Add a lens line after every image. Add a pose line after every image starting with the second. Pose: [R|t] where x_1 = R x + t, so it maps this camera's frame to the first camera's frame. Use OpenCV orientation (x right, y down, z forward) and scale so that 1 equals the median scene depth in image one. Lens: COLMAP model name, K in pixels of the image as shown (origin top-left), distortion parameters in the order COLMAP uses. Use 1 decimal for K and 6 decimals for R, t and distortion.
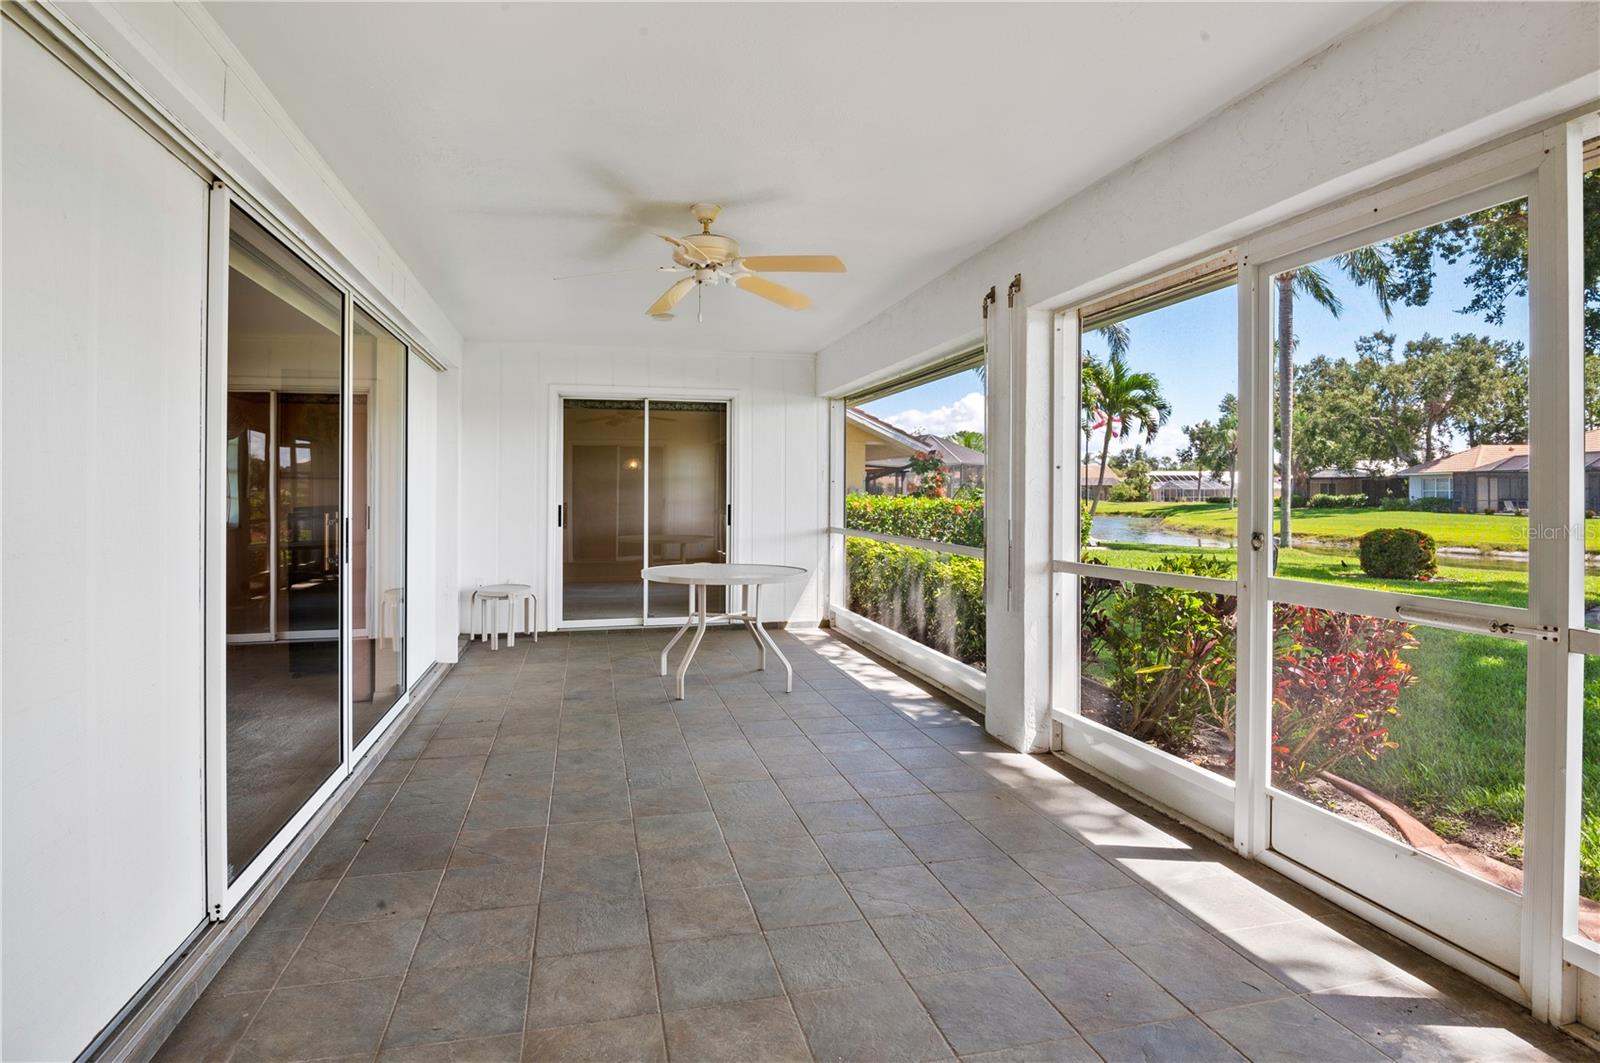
lens RADIAL K [[856.0, 0, 804.5], [0, 856.0, 495.2], [0, 0, 1]] dist [-0.000513, -0.000050]
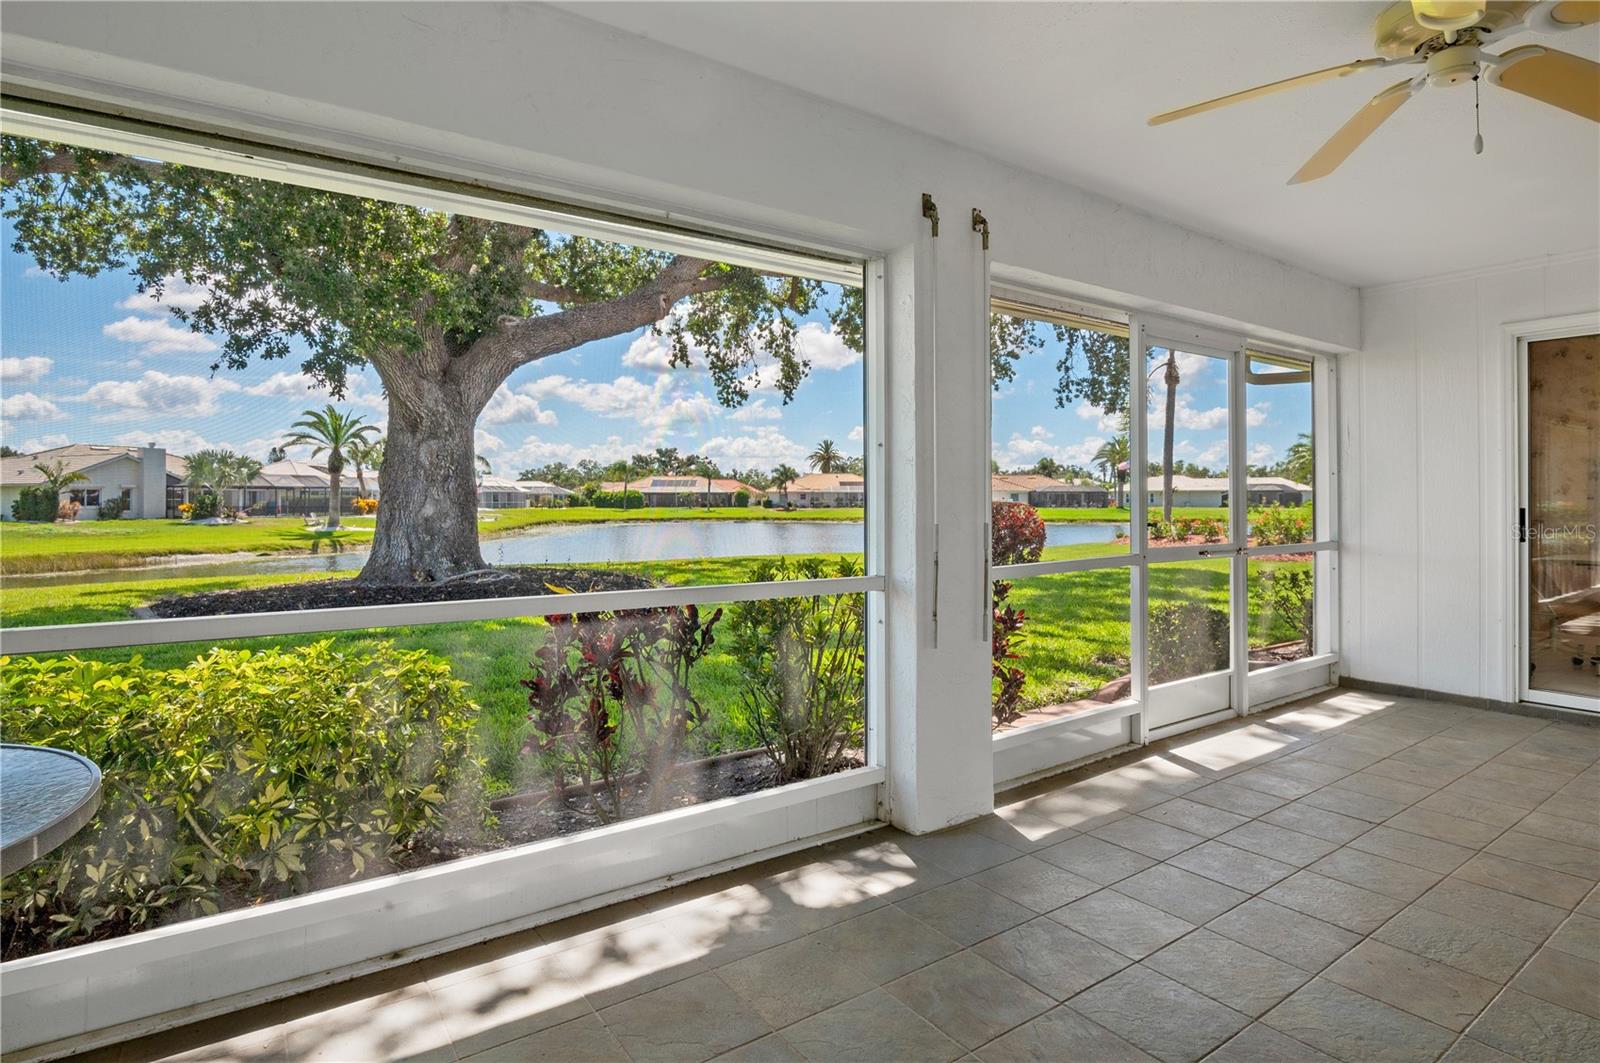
lens RADIAL K [[856.0, 0, 804.5], [0, 856.0, 495.2], [0, 0, 1]] dist [-0.000513, -0.000050]
pose [[-0.372185, -0.002313, 0.928156, -0.504791], [0.003305, 0.999987, 0.003817, -0.001309], [-0.928153, 0.004488, -0.372173, 1.735546]]
